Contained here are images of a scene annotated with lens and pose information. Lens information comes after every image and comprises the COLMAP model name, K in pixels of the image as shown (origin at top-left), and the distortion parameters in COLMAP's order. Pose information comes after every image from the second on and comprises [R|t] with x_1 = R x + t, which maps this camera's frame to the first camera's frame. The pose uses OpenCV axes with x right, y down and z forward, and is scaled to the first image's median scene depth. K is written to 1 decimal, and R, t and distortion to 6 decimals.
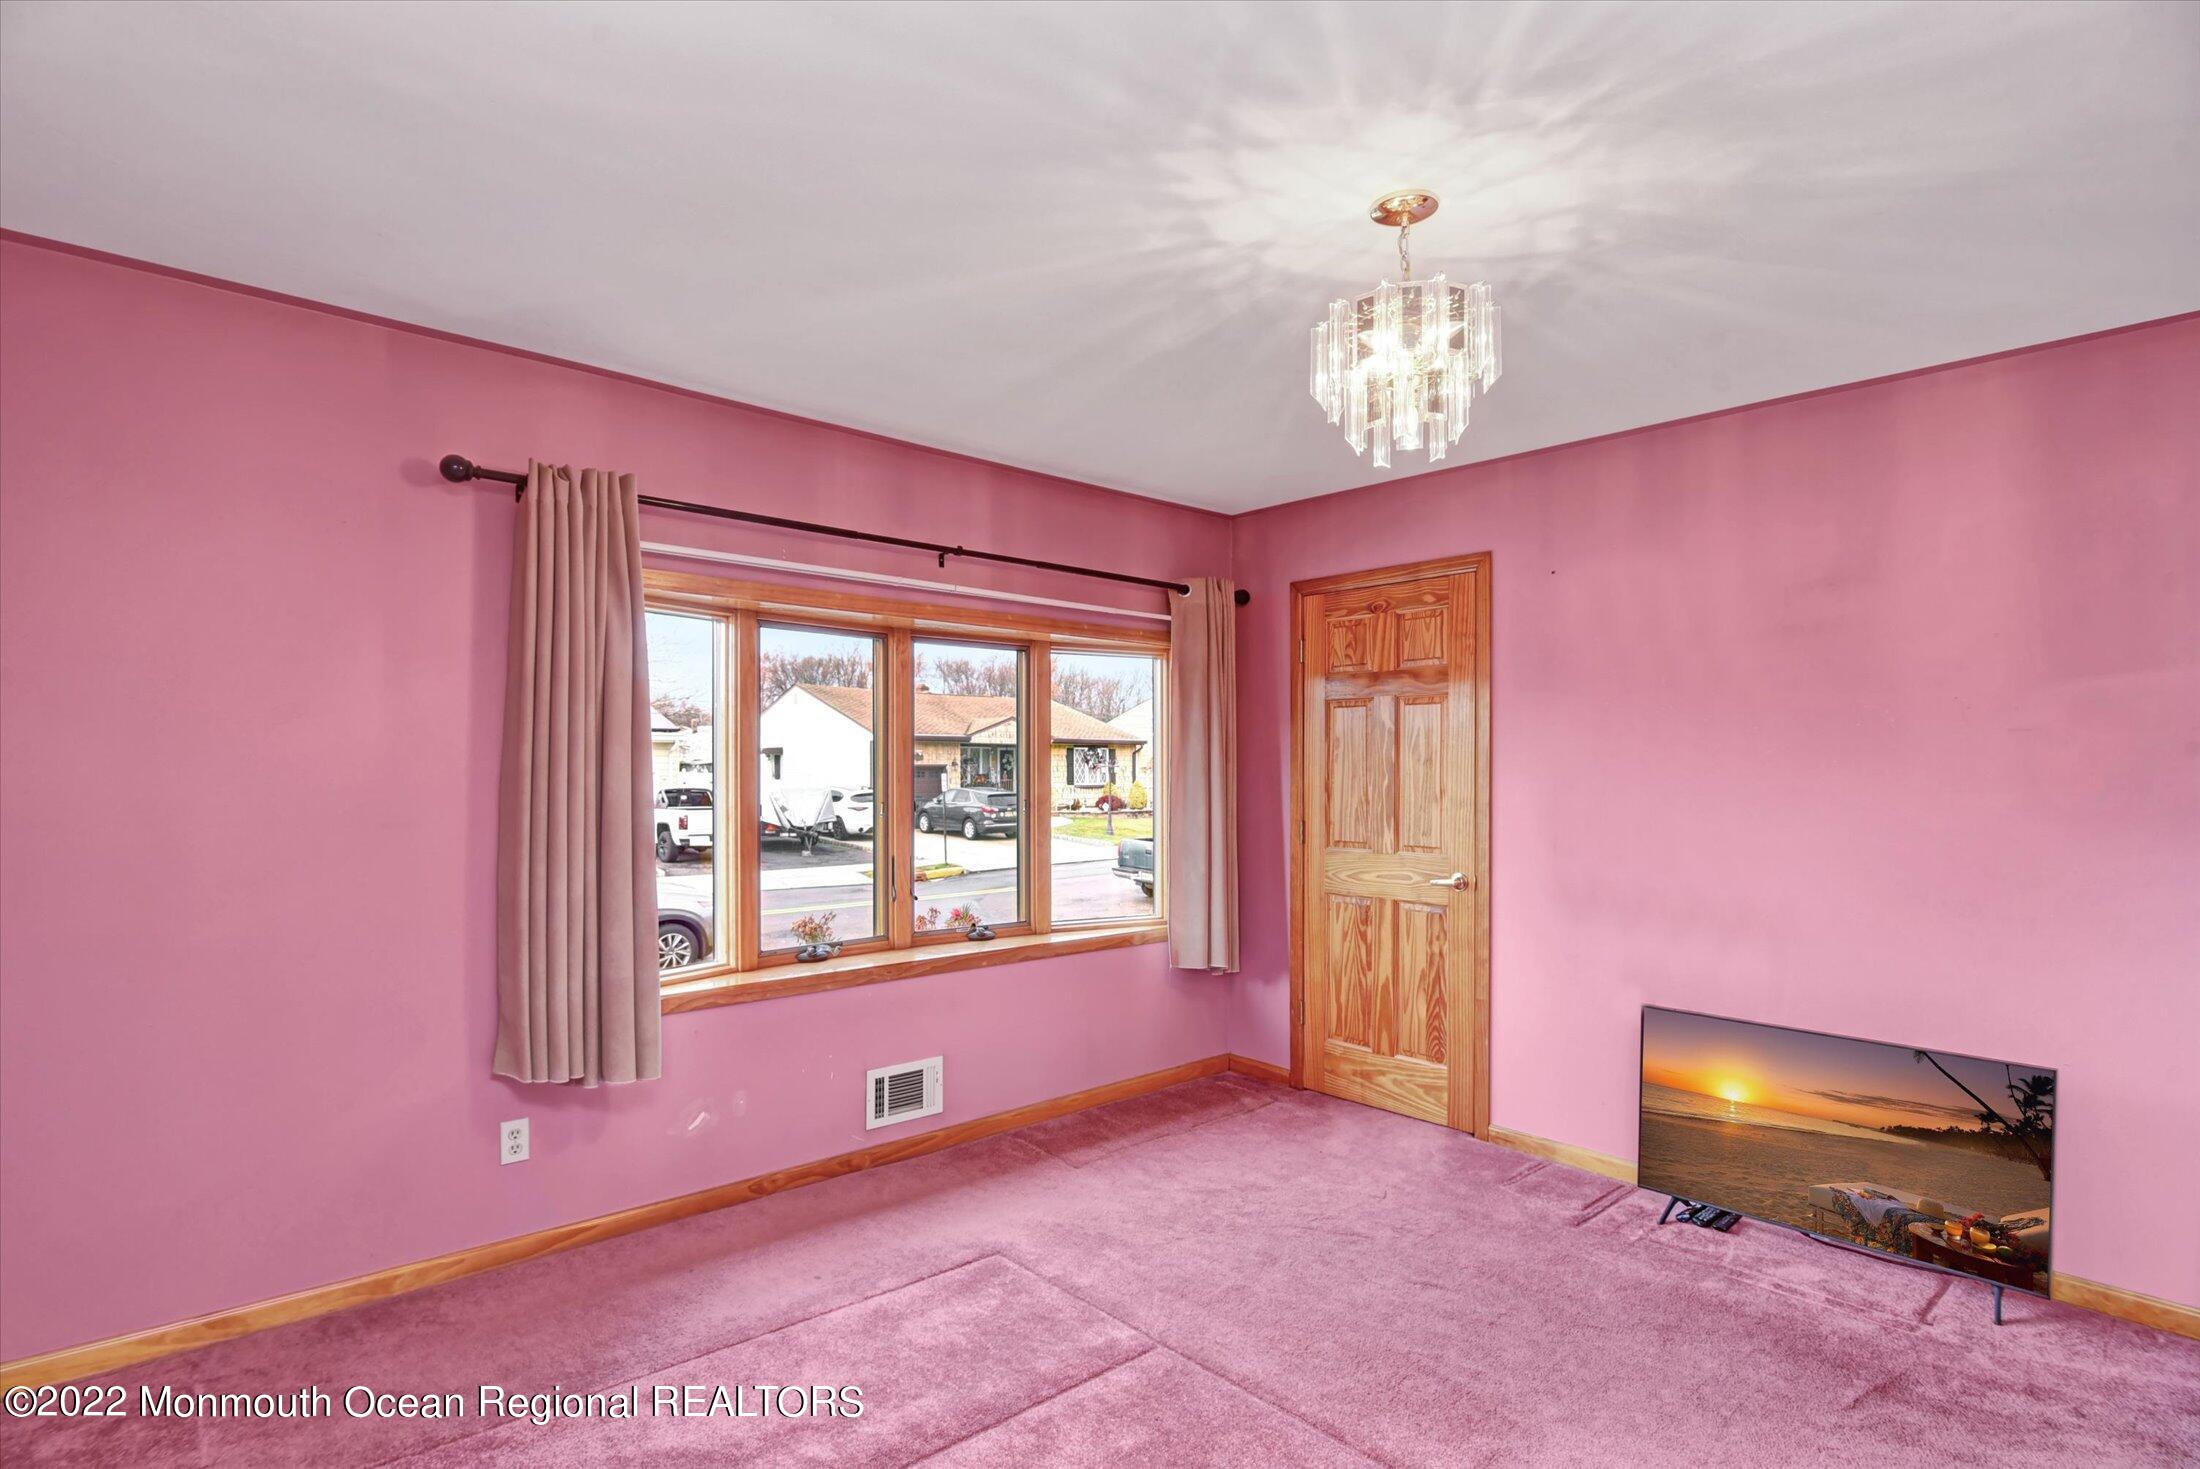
lens RADIAL K [[1096.0, 0, 1074.1], [0, 1096.0, 781.5], [0, 0, 1]] dist [-0.013872, 0.000910]
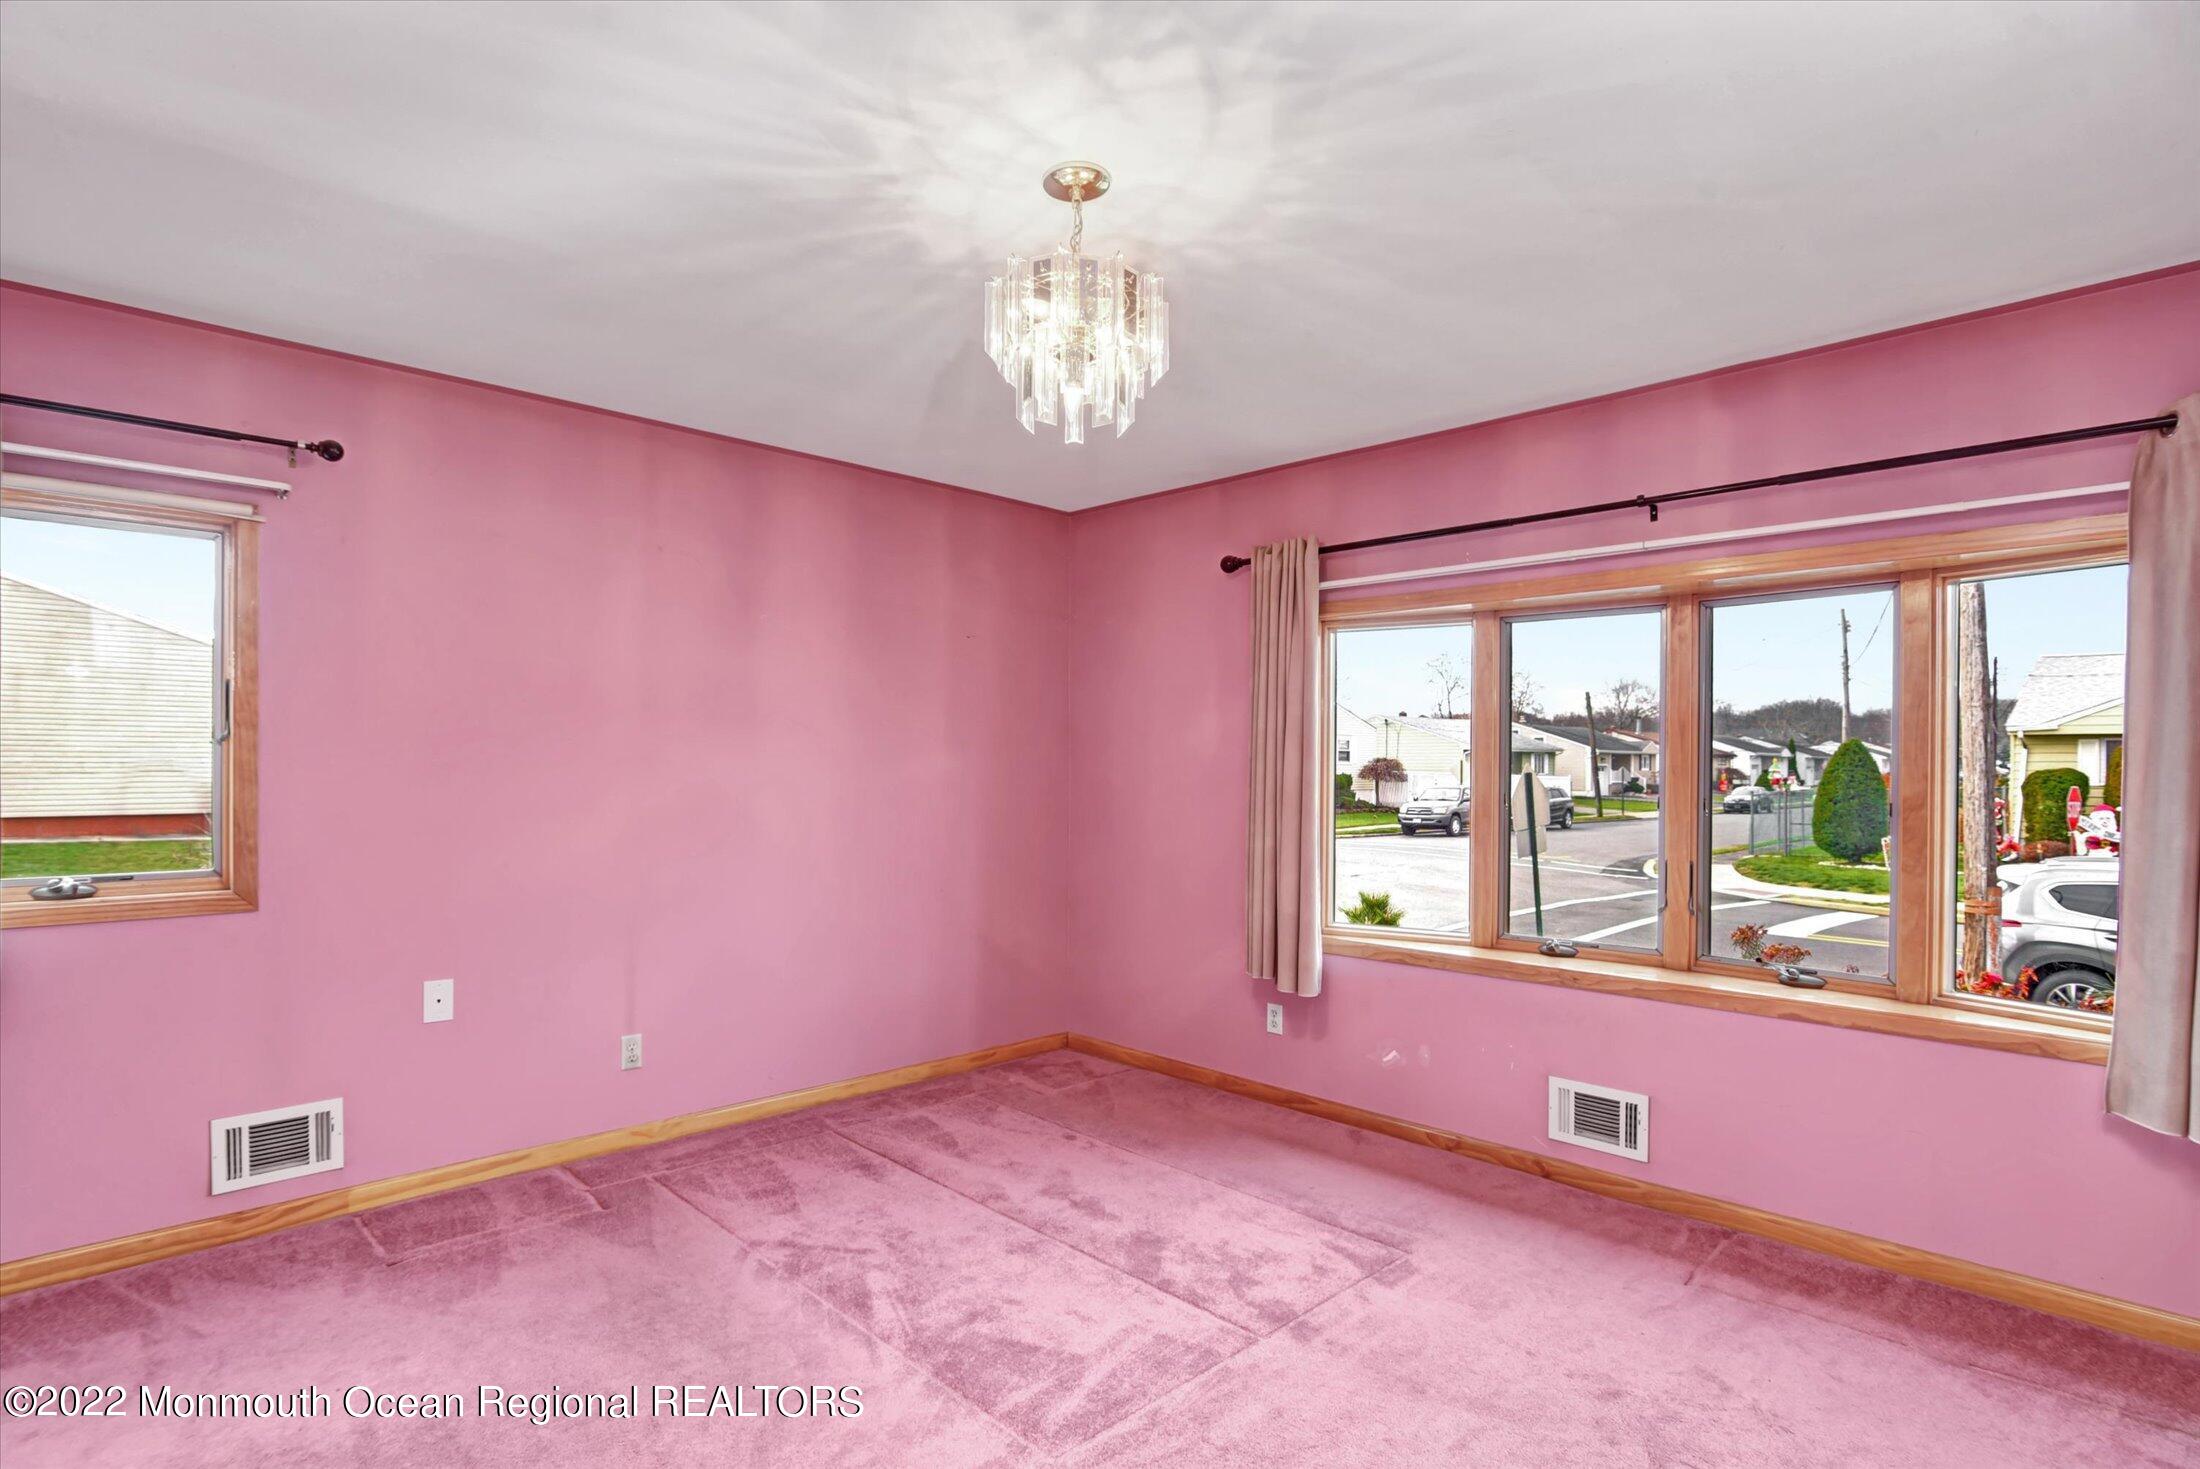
lens RADIAL K [[1078.3, 0, 1092.7], [0, 1078.3, 770.0], [0, 0, 1]] dist [-0.016263, 0.000280]
pose [[0.063411, 0.005711, -0.997971, 0.880014], [-0.014157, 0.999888, 0.004823, -0.000315], [0.997887, 0.013822, 0.063484, 0.664068]]
